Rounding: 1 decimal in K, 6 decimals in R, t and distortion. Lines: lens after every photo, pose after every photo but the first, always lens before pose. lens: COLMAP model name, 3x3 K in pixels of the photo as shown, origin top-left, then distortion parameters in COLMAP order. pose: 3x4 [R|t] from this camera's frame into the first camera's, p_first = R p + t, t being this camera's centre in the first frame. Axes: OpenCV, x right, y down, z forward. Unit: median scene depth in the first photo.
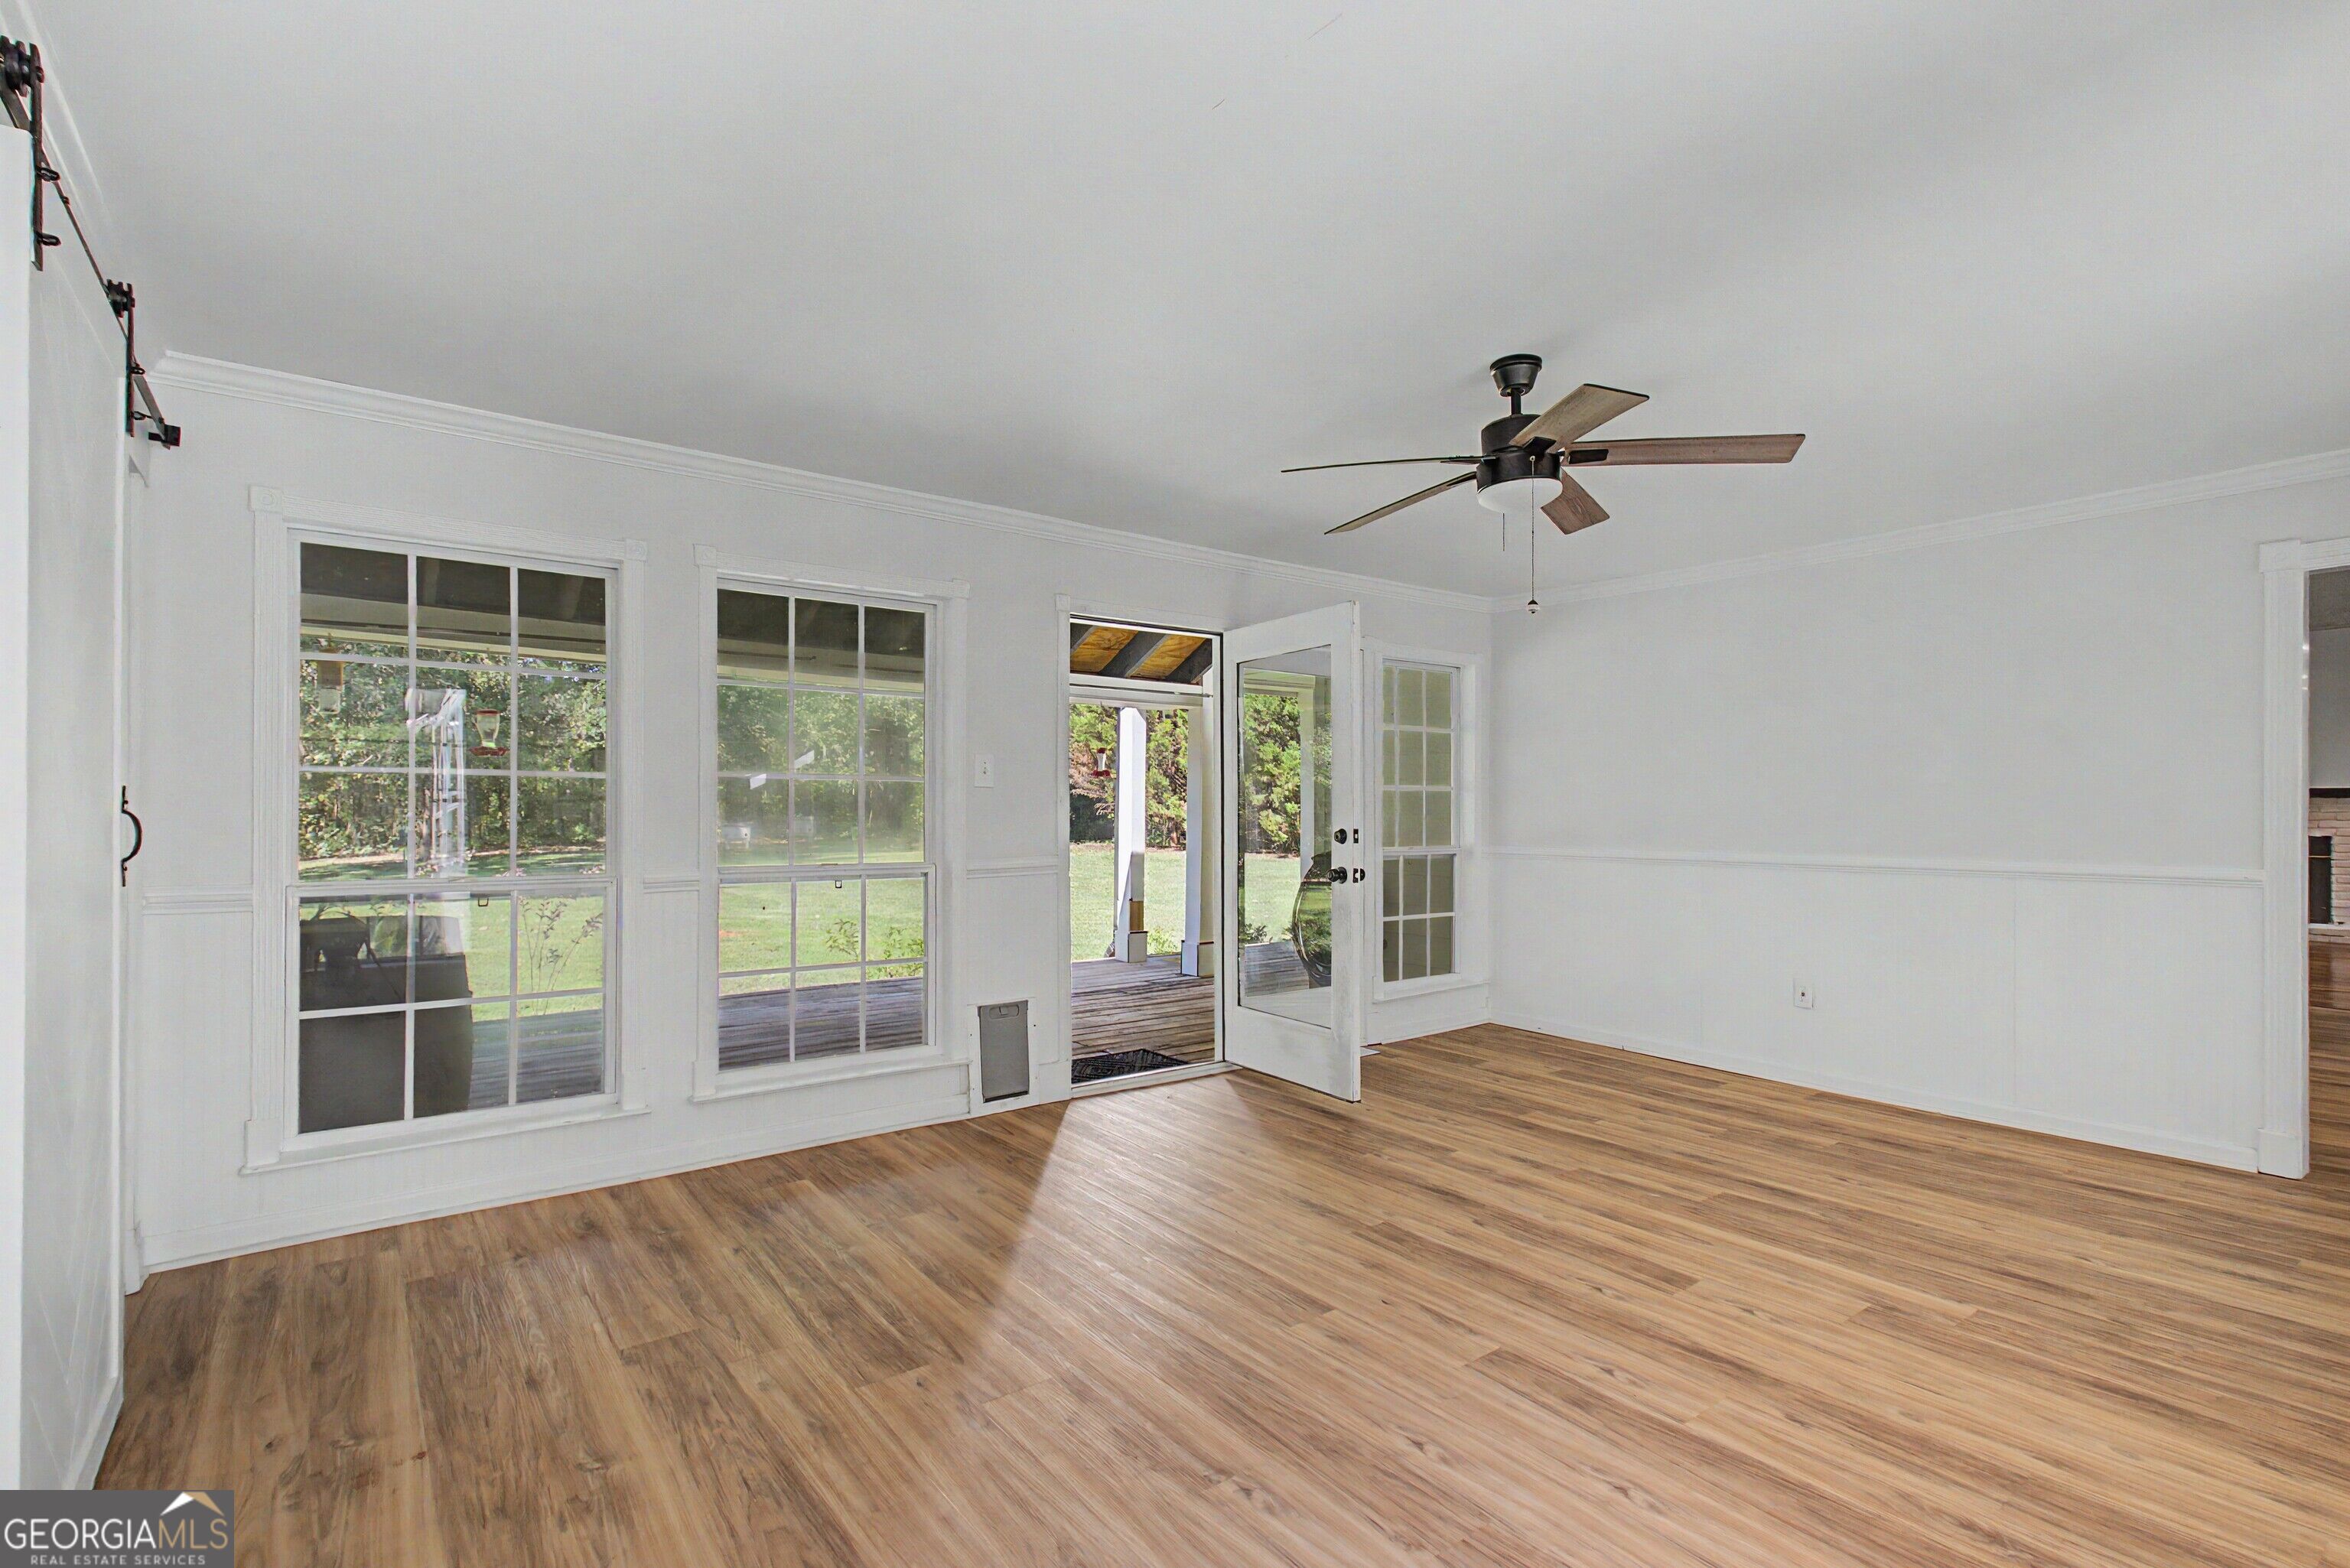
lens RADIAL K [[1096.0, 0, 1144.0], [0, 1096.0, 800.1], [0, 0, 1]] dist [0.003321, -0.000871]
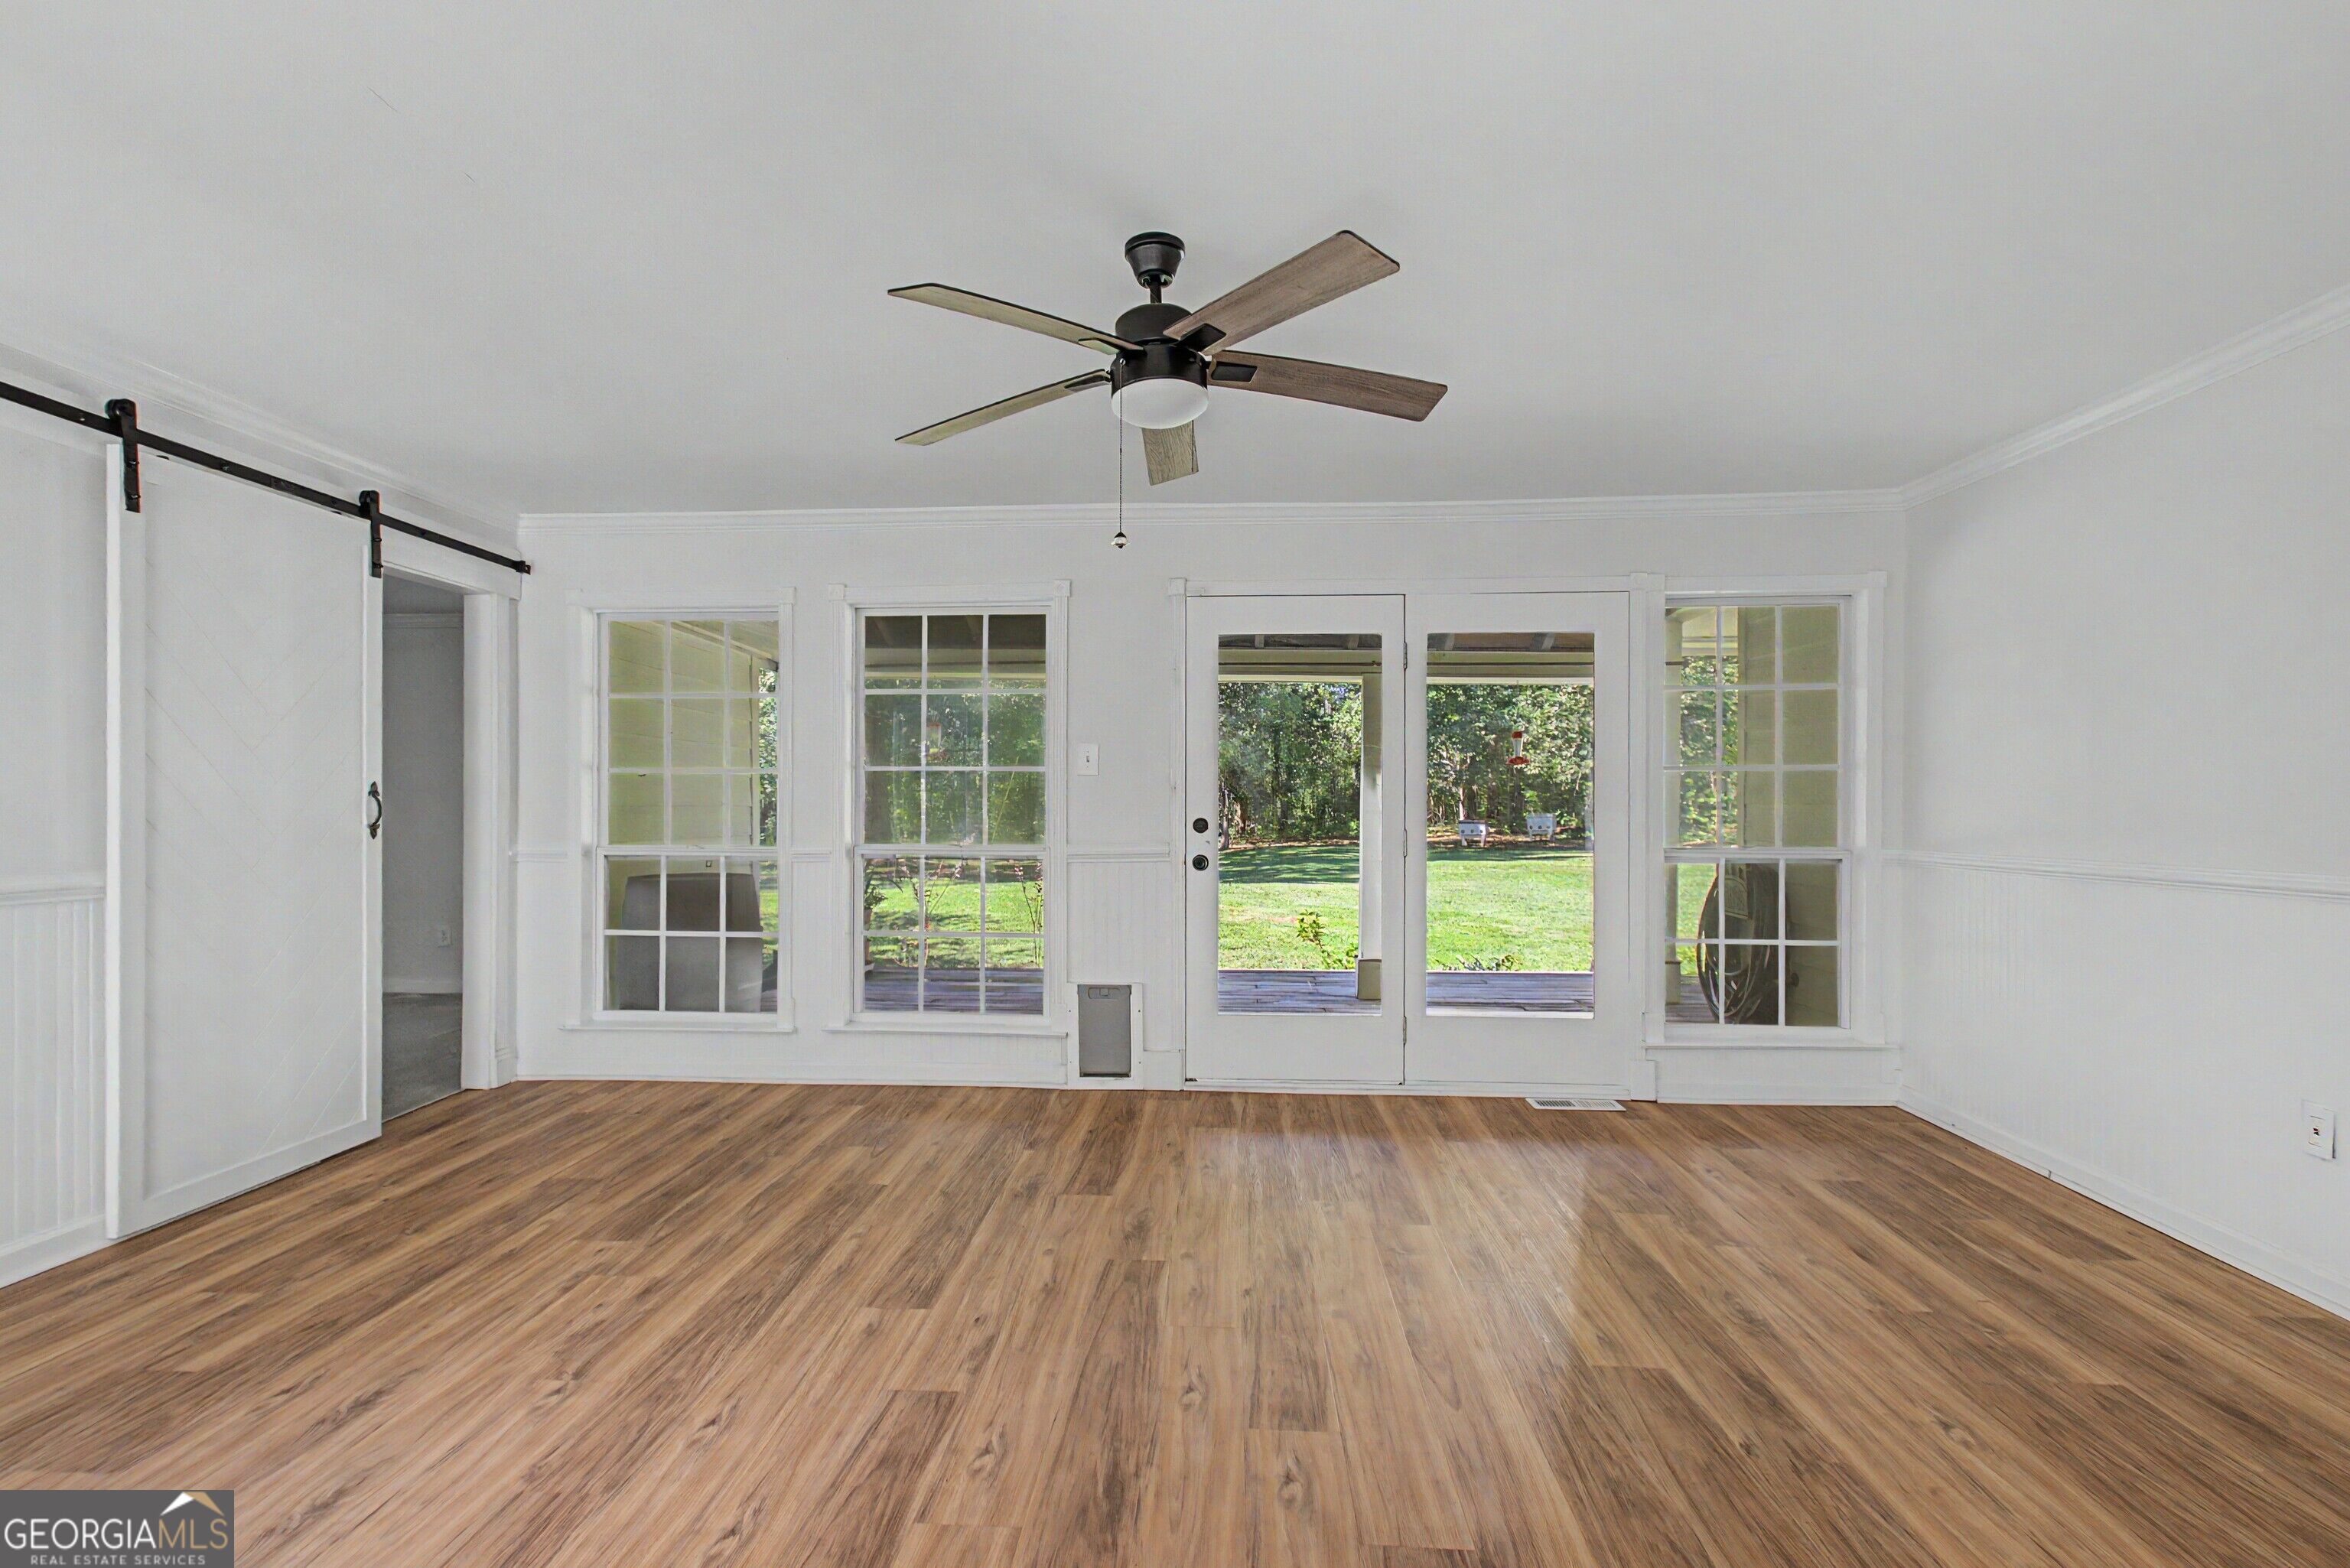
lens RADIAL K [[1097.7, 0, 1156.6], [0, 1097.7, 811.7], [0, 0, 1]] dist [0.003309, 0.000523]
pose [[0.762796, 0.002662, -0.646633, 0.714517], [0.005190, 0.999934, 0.010238, 0.014623], [0.646618, -0.011166, 0.762732, 0.300670]]
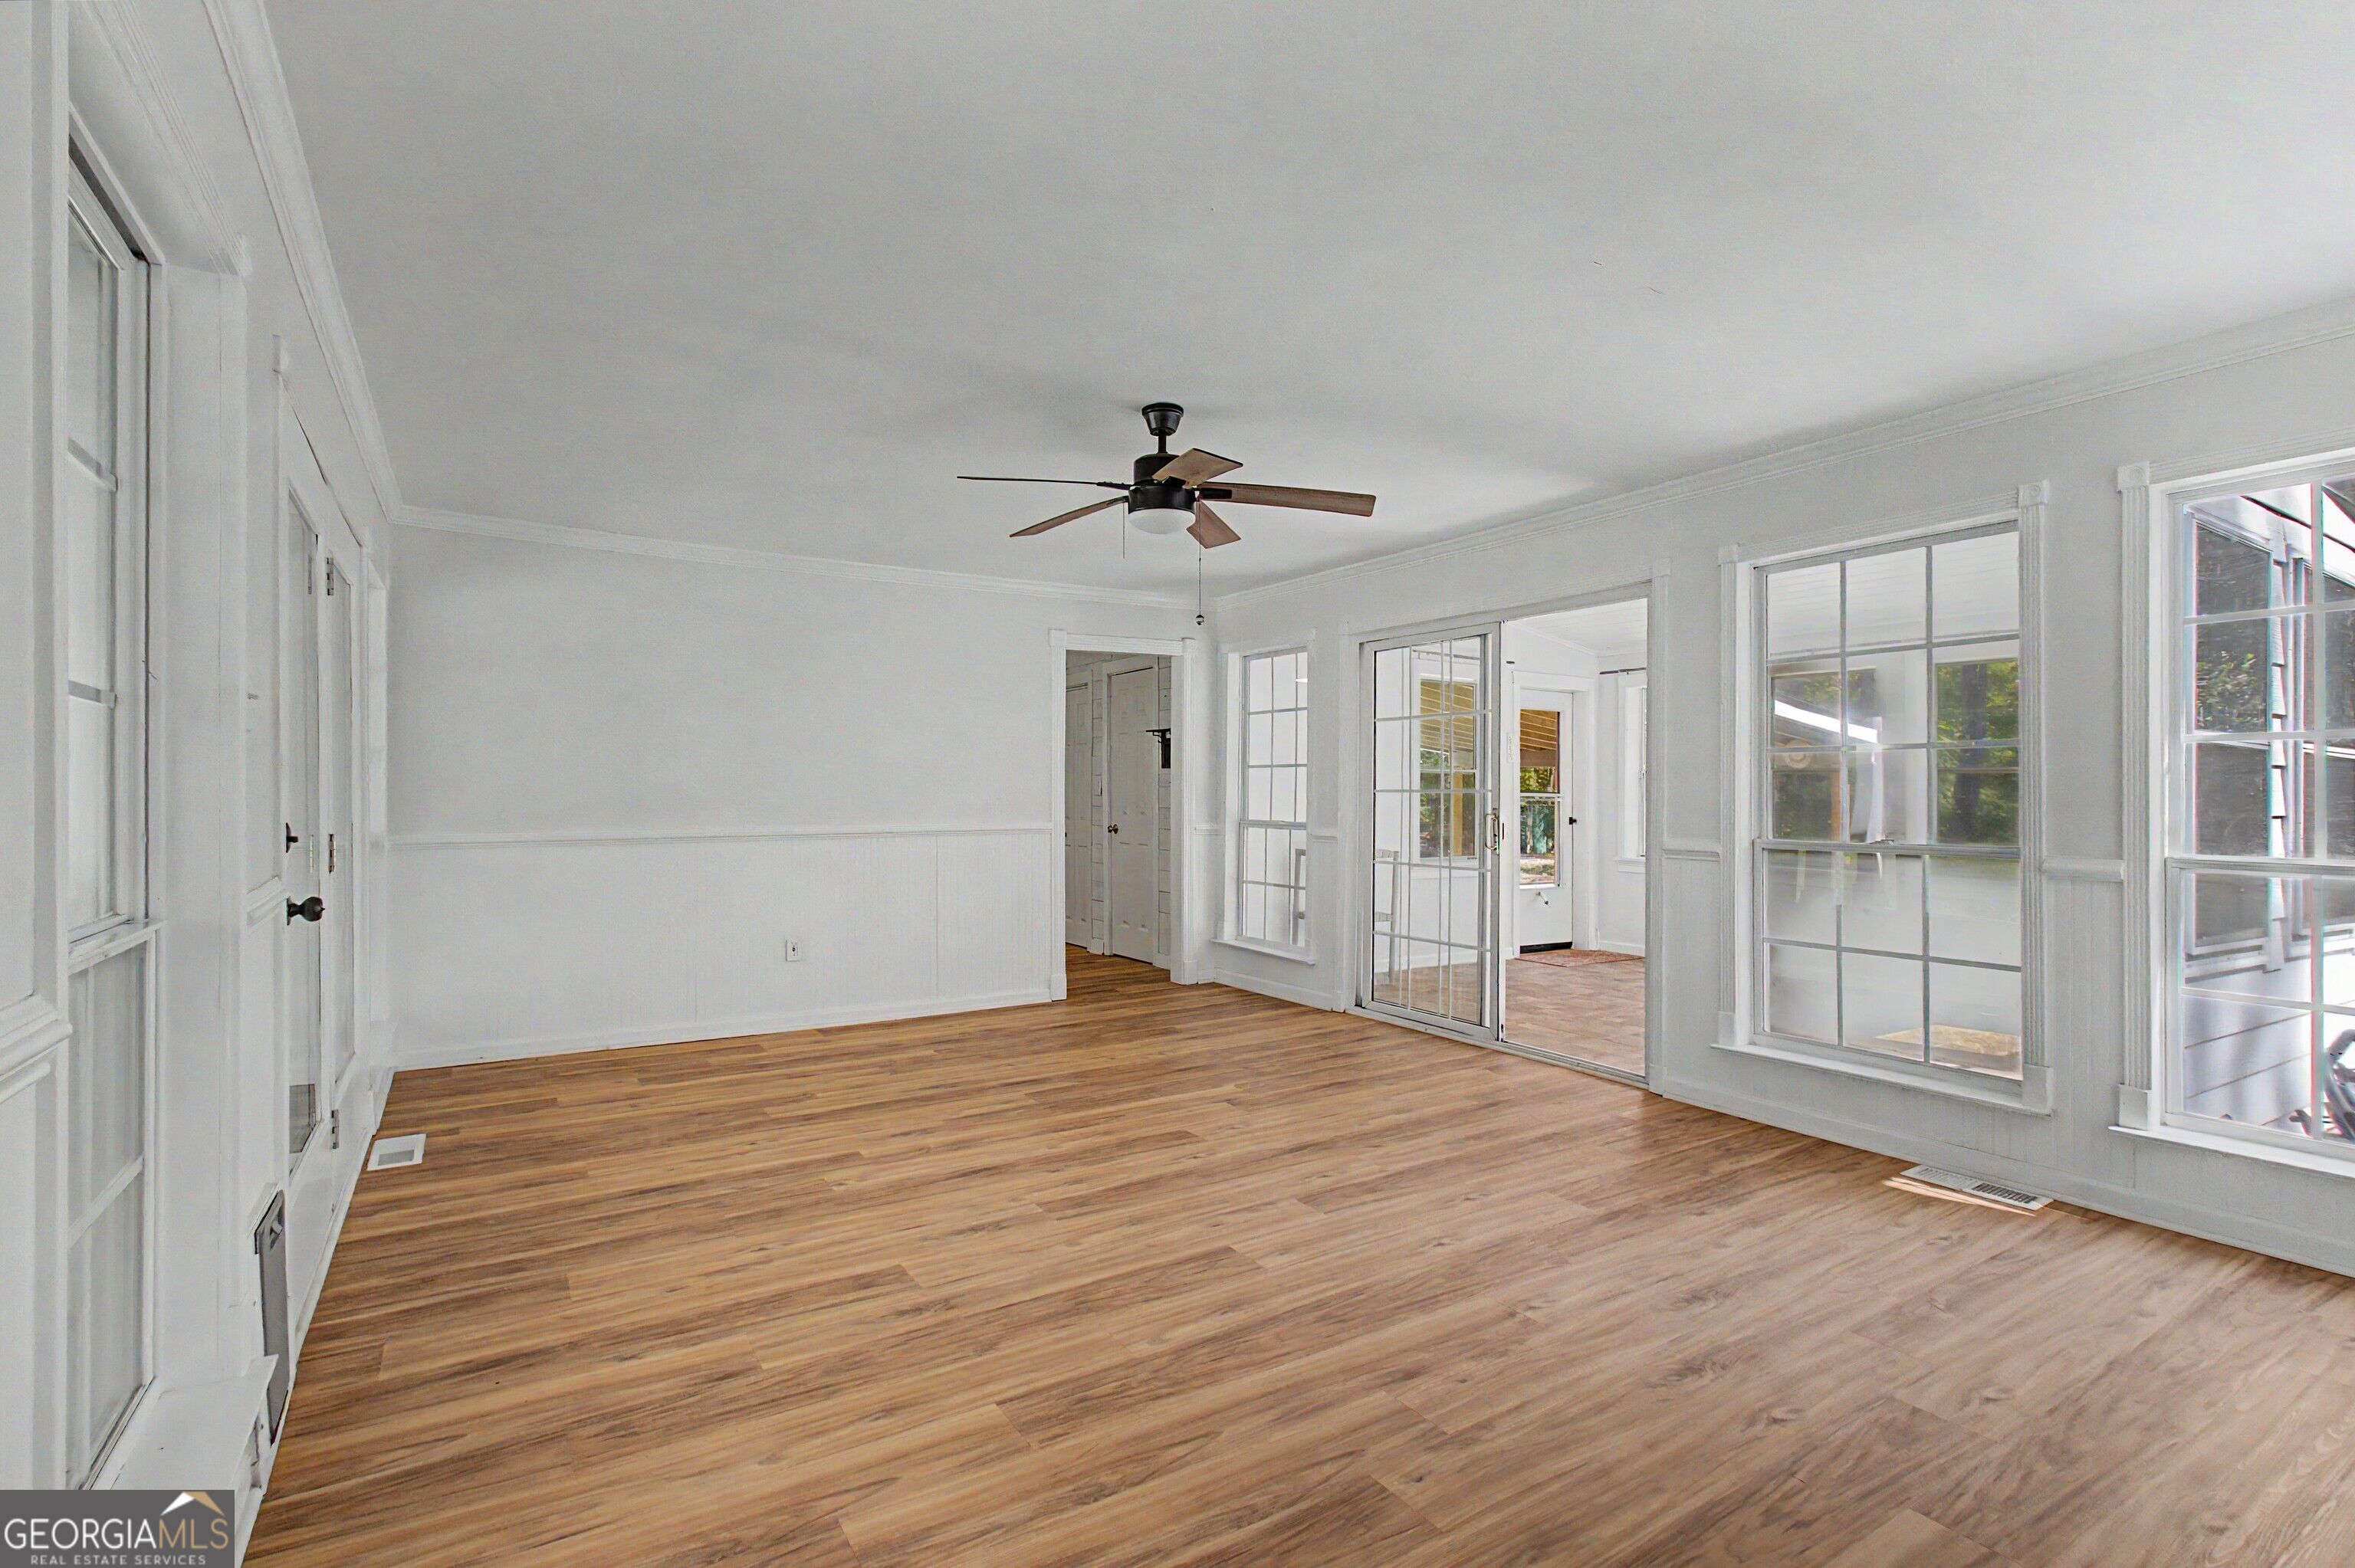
lens RADIAL K [[1087.9, 0, 1161.1], [0, 1087.9, 782.1], [0, 0, 1]] dist [0.001409, -0.000427]
pose [[0.076763, 0.004776, 0.997038, -0.678974], [-0.007241, 0.999965, -0.004233, 0.008867], [-0.997023, -0.006895, 0.076795, 0.742638]]
